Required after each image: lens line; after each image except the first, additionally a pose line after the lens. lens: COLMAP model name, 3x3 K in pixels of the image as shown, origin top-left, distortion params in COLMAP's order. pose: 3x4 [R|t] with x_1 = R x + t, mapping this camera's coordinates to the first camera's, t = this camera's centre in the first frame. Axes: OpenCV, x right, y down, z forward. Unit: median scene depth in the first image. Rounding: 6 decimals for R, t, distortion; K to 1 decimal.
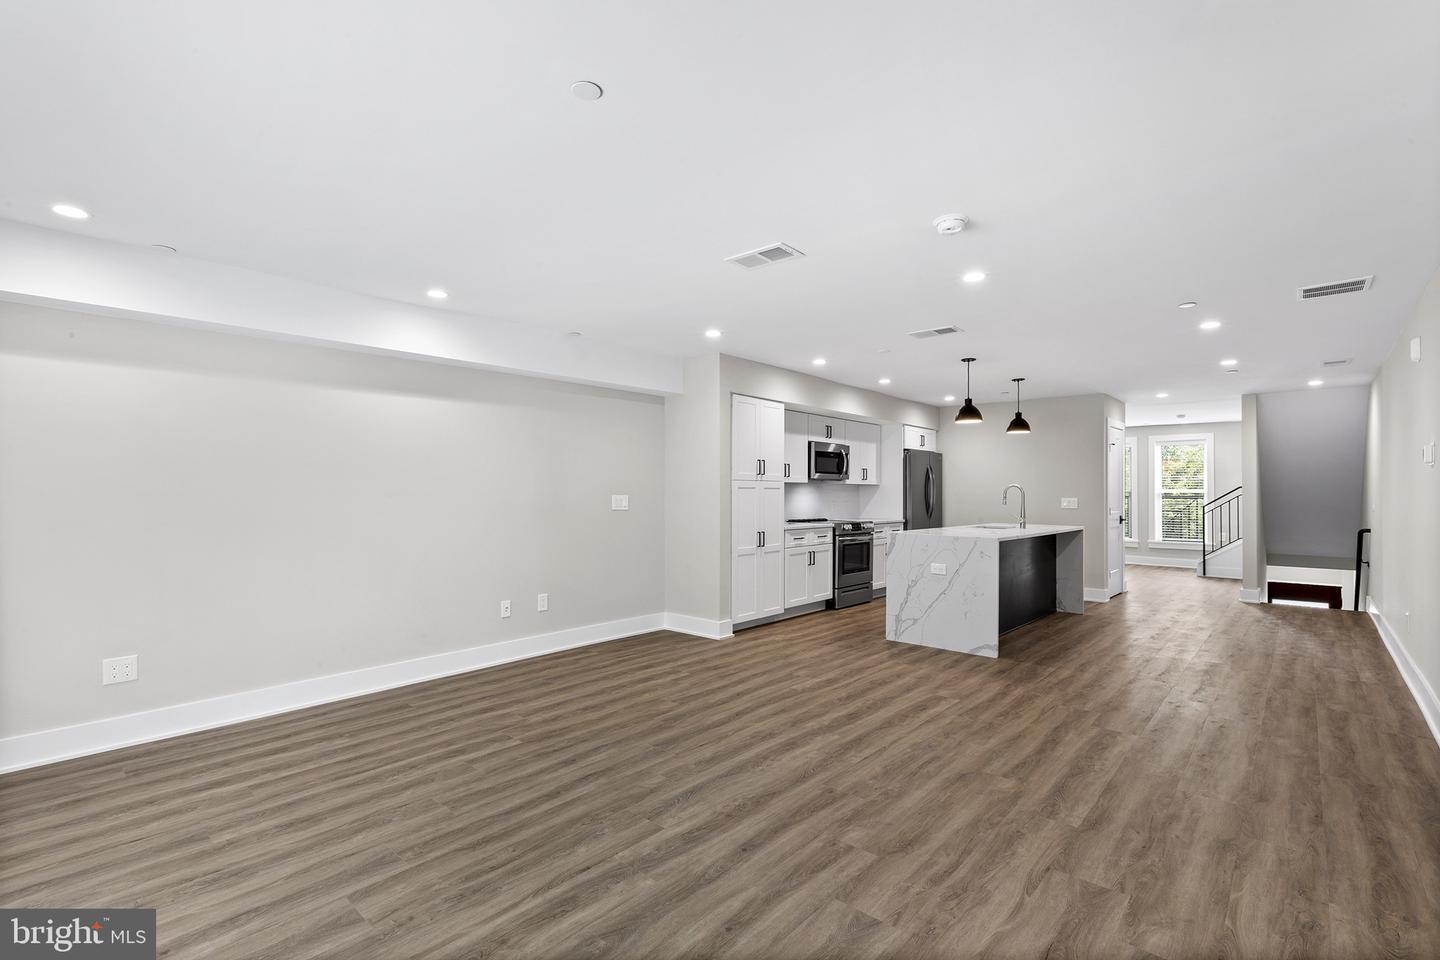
lens RADIAL K [[660.9, 0, 718.7], [0, 660.9, 489.0], [0, 0, 1]] dist [0.002261, 0.000286]
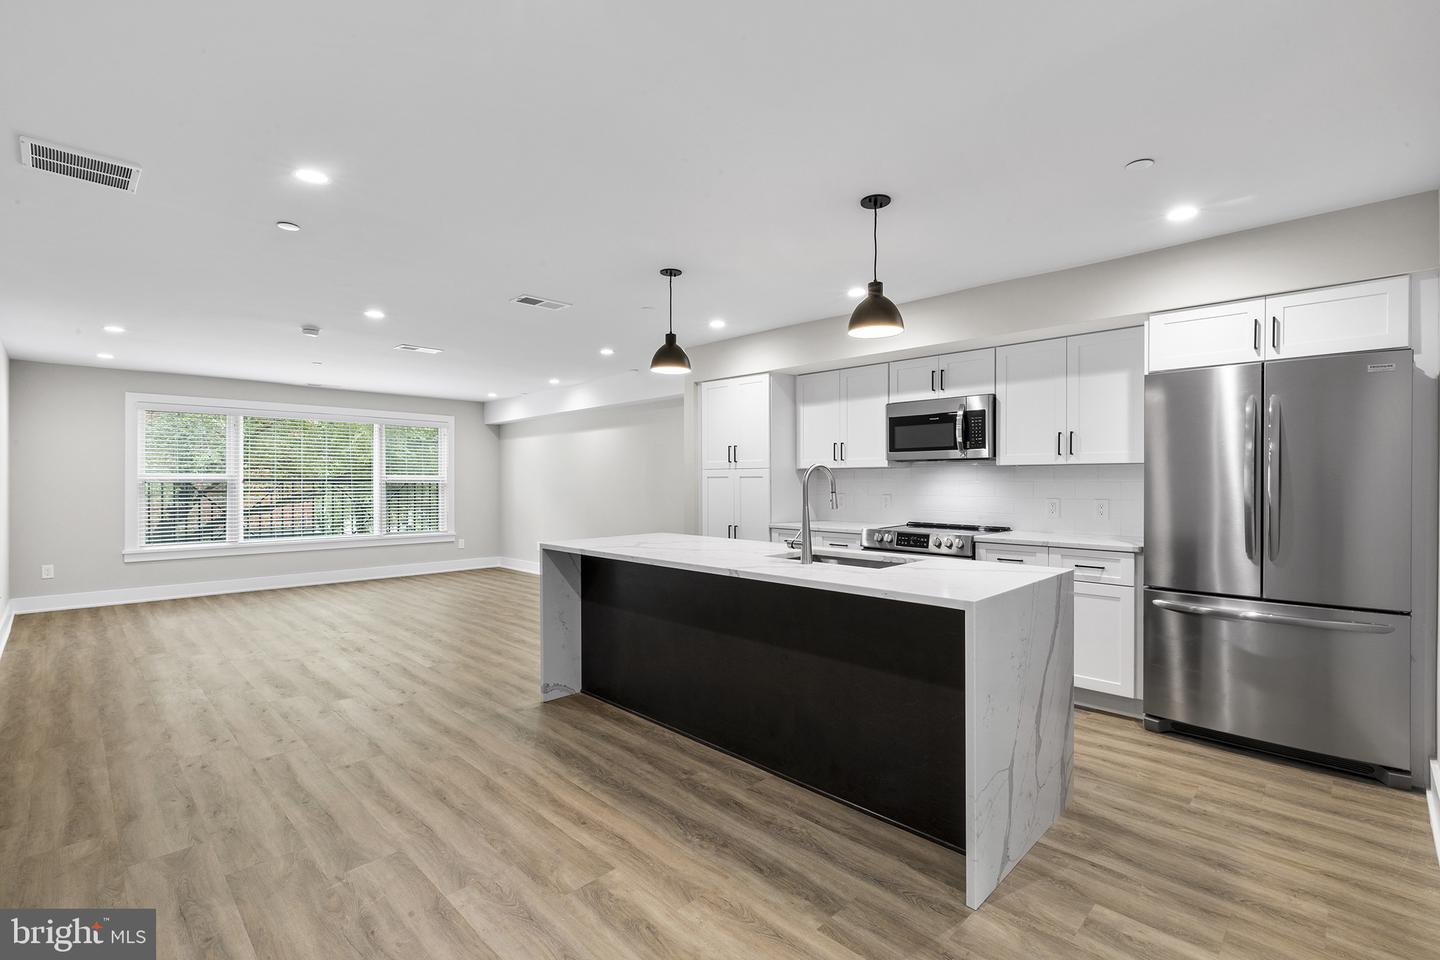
lens RADIAL K [[645.4, 0, 712.5], [0, 645.4, 476.5], [0, 0, 1]] dist [-0.000155, -0.000116]
pose [[-0.057353, -0.006424, -0.998333, 1.368207], [0.008965, 0.999936, -0.006949, 0.005859], [0.998314, -0.009349, -0.057292, 1.477867]]
